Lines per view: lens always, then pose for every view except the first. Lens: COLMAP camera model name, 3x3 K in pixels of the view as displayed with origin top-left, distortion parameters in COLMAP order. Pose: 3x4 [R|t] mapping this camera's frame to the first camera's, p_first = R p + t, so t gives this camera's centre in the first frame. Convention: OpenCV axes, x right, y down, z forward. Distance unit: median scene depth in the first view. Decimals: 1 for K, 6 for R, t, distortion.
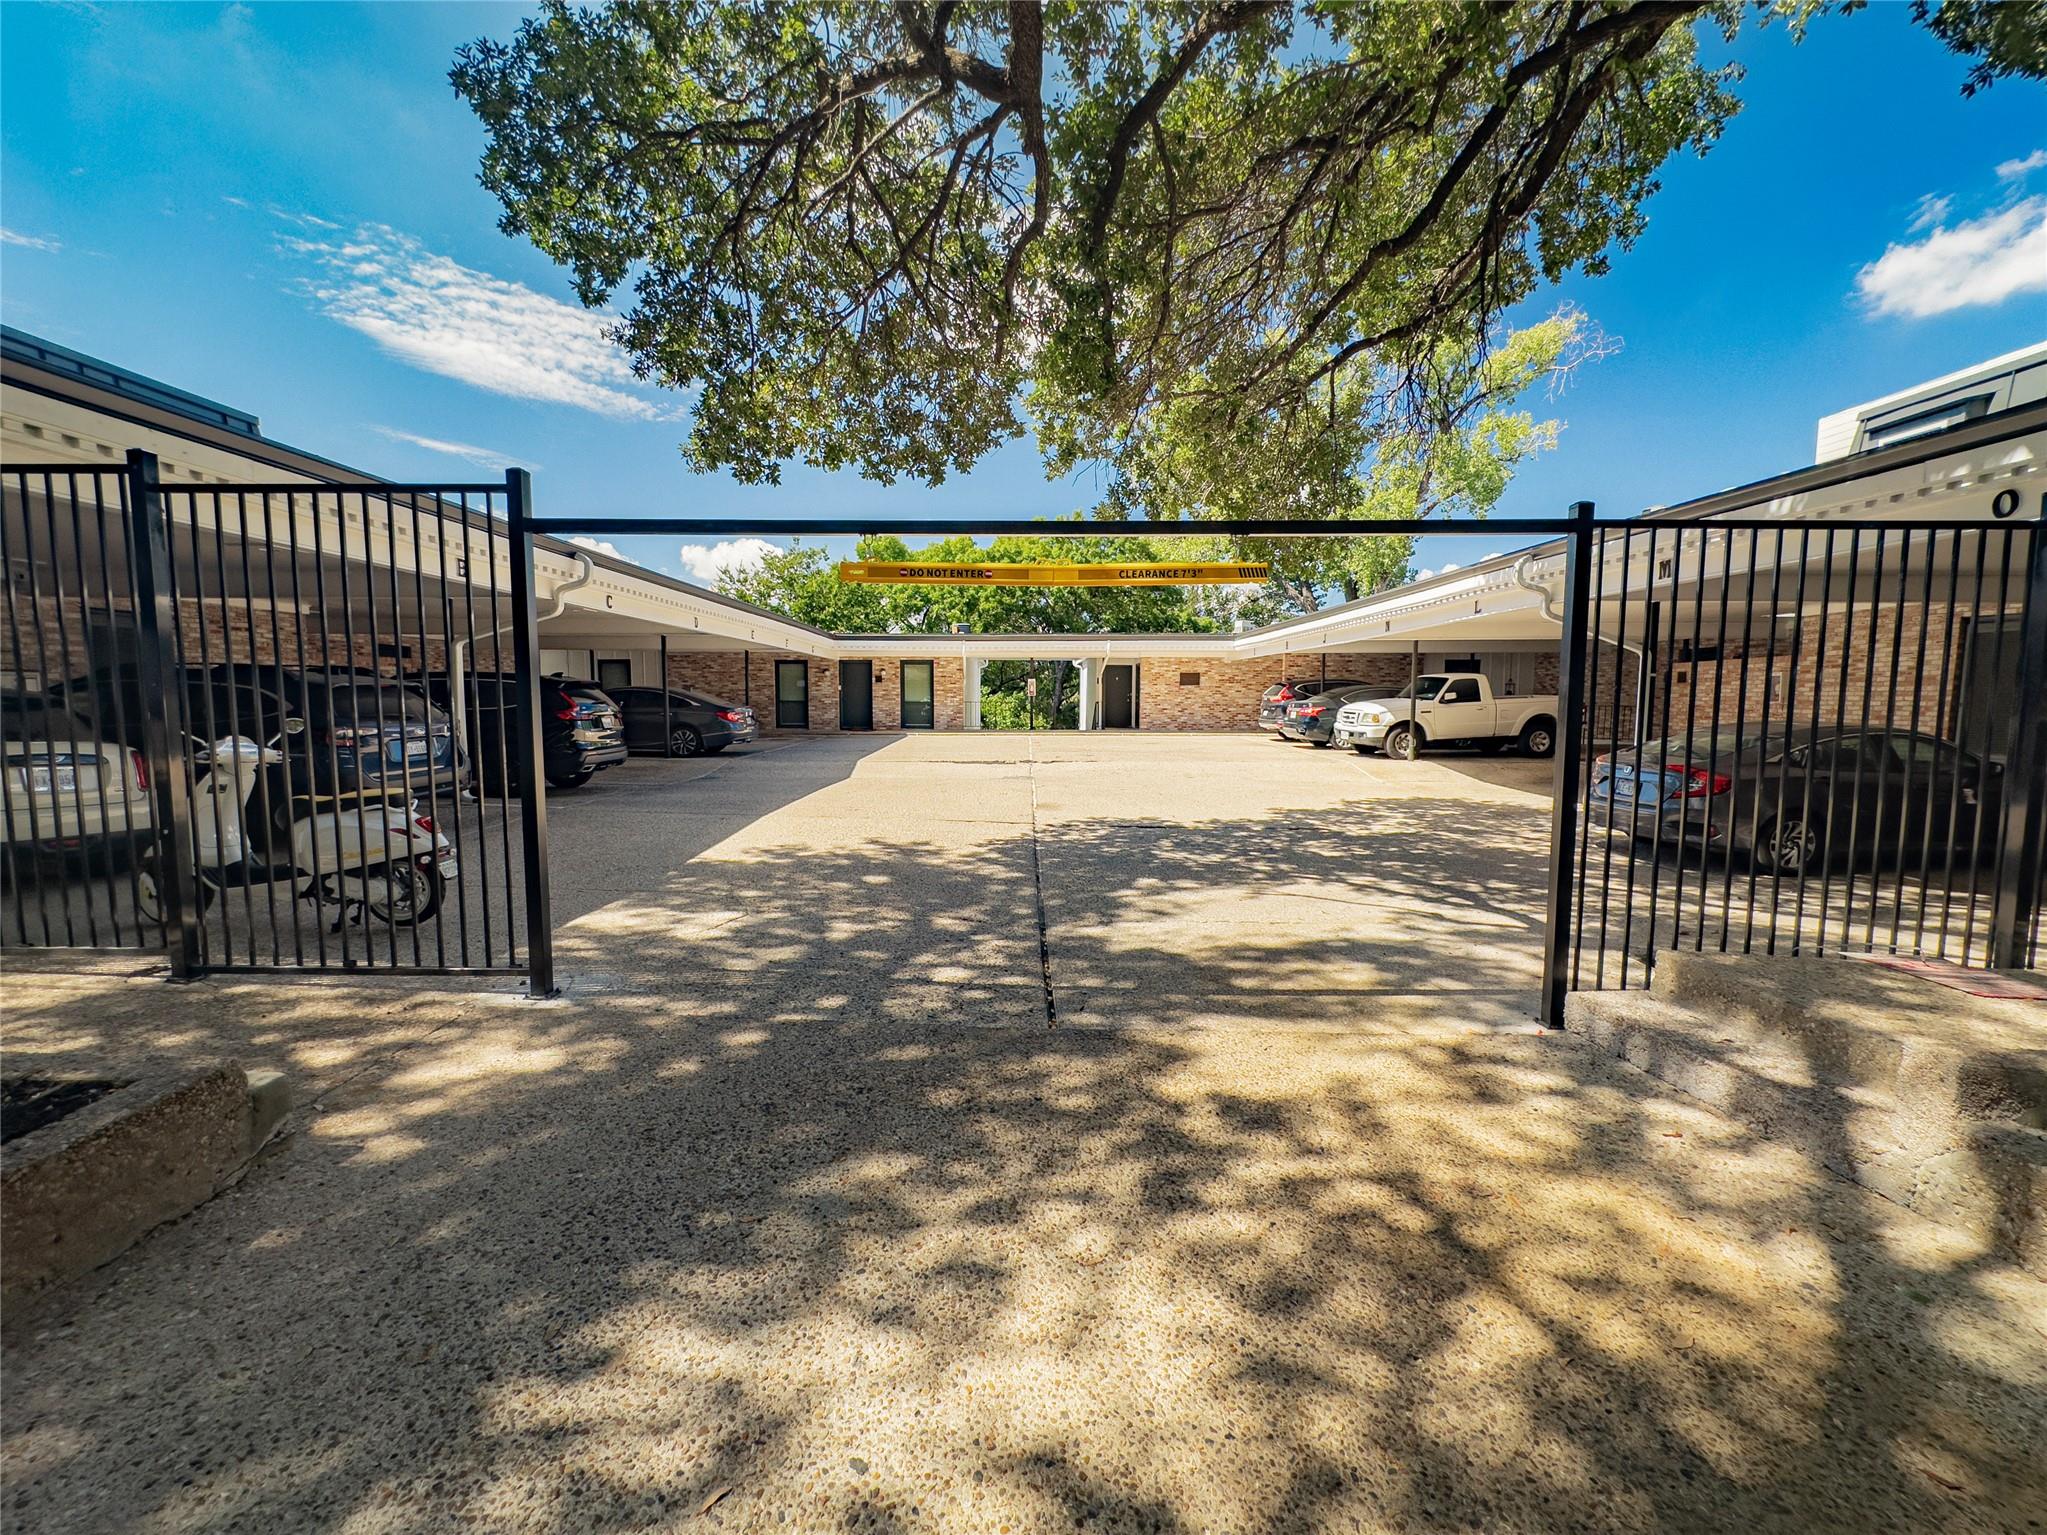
lens RADIAL K [[819.2, 0, 1020.3], [0, 819.2, 758.3], [0, 0, 1]] dist [-0.003447, 0.000823]
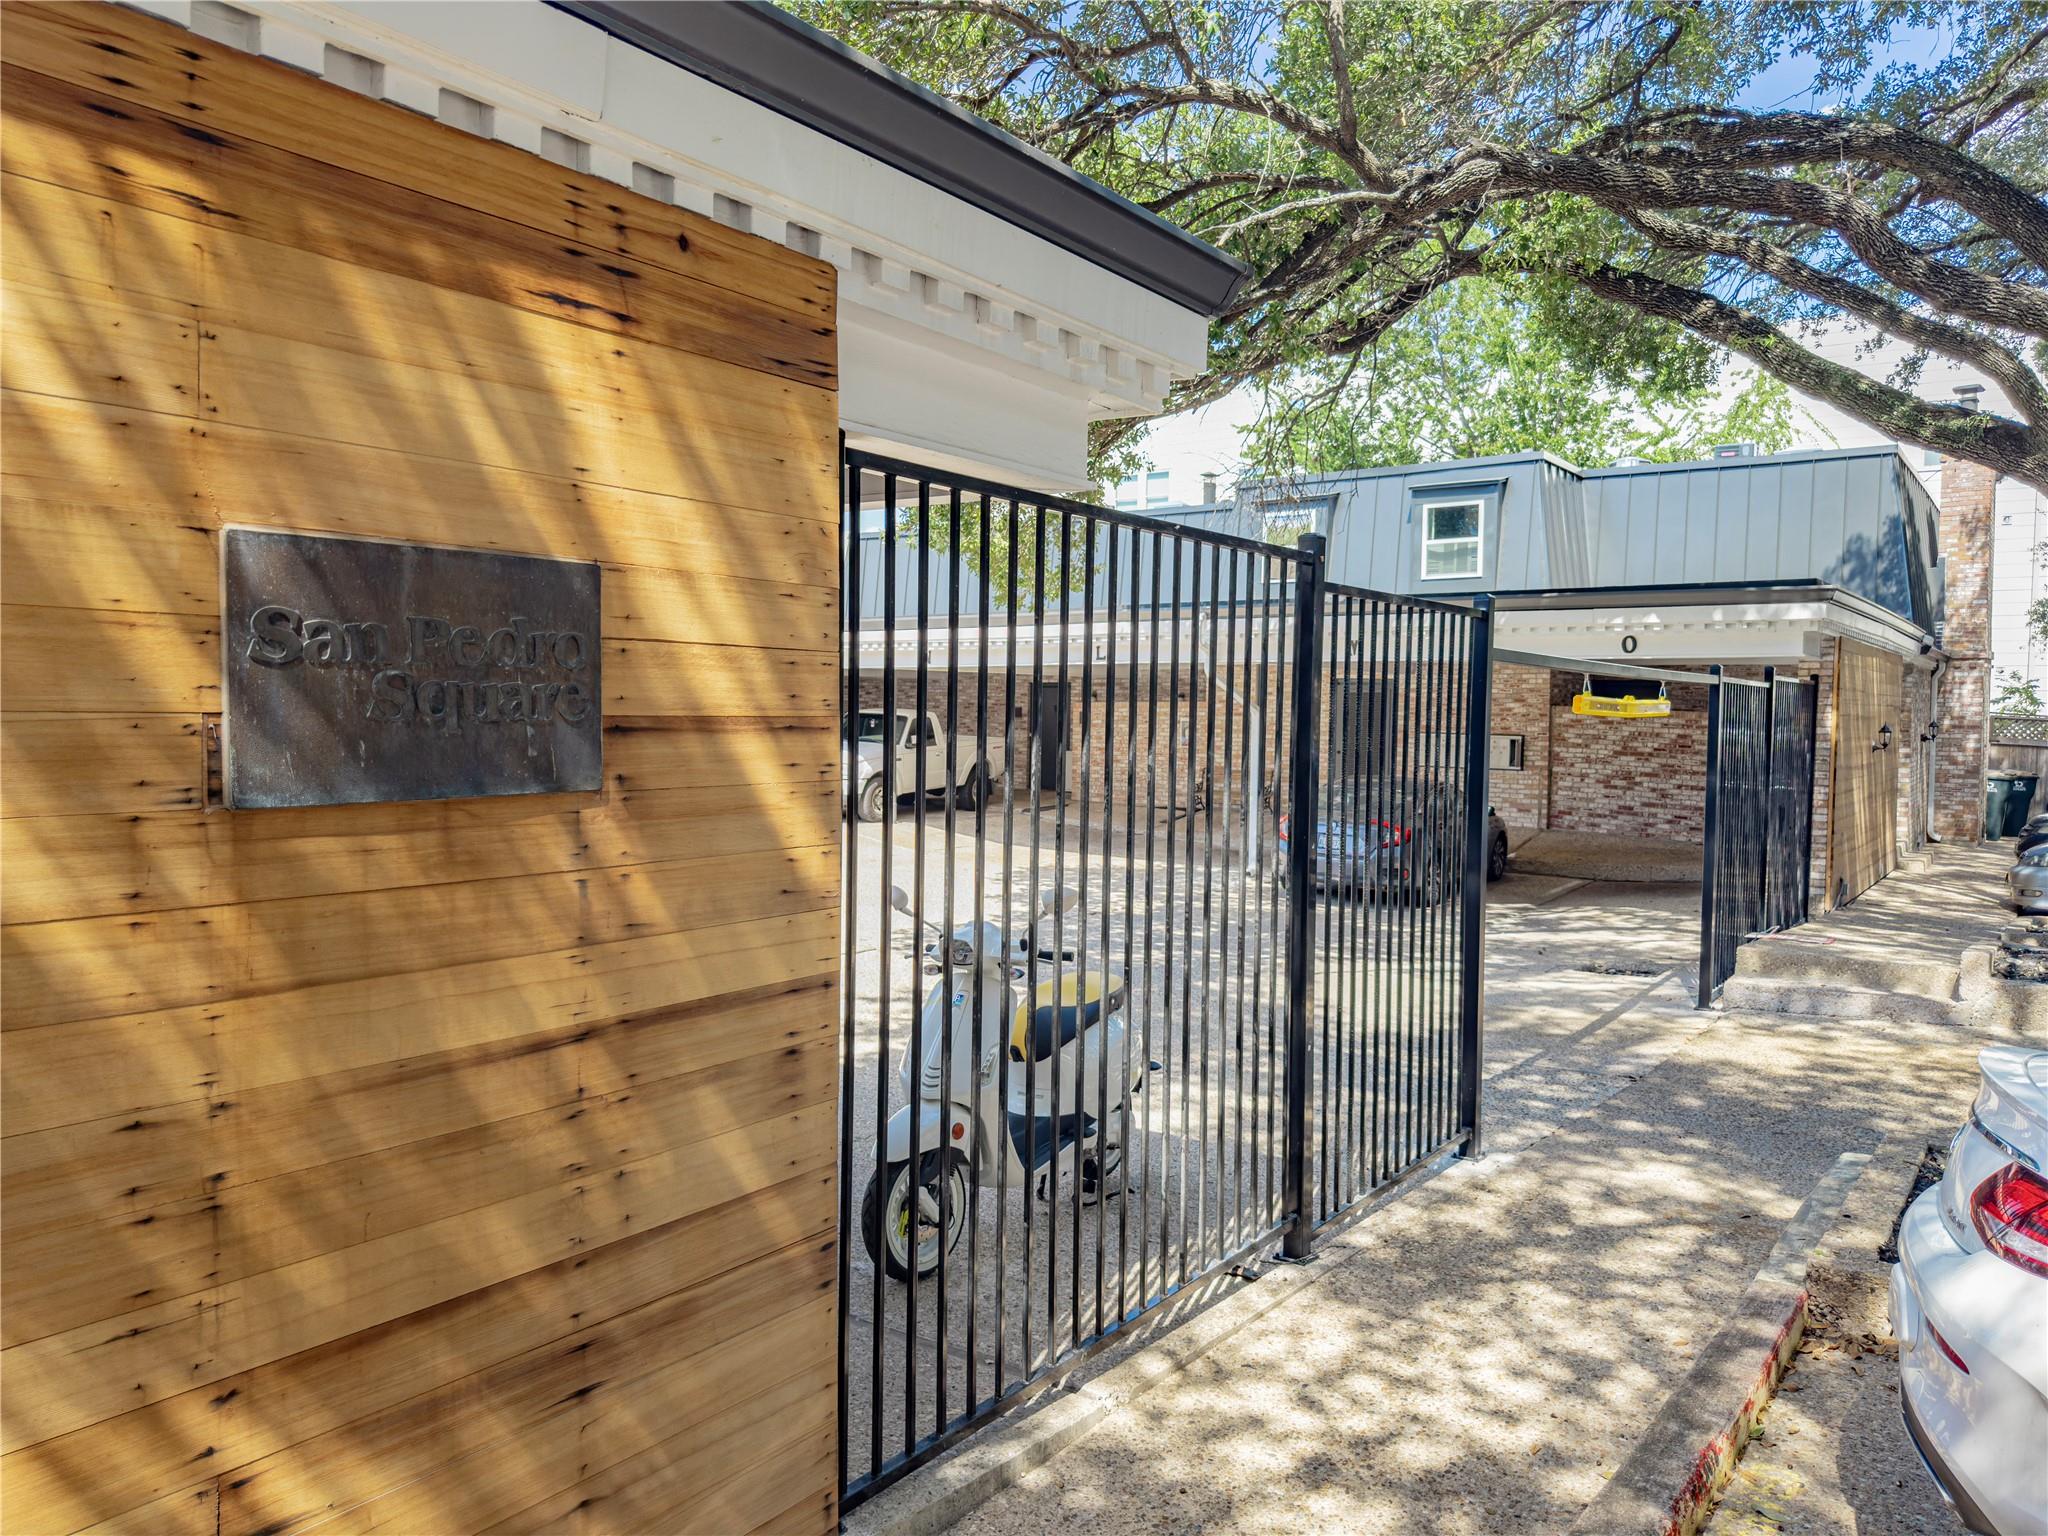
lens RADIAL K [[1449.0, 0, 1022.0], [0, 1449.0, 772.6], [0, 0, 1]] dist [-0.000412, -0.000576]
pose [[0.582212, -0.022907, 0.812714, -2.344315], [0.048142, 0.998820, -0.006336, -0.155857], [-0.811610, 0.042814, 0.582628, 0.504778]]
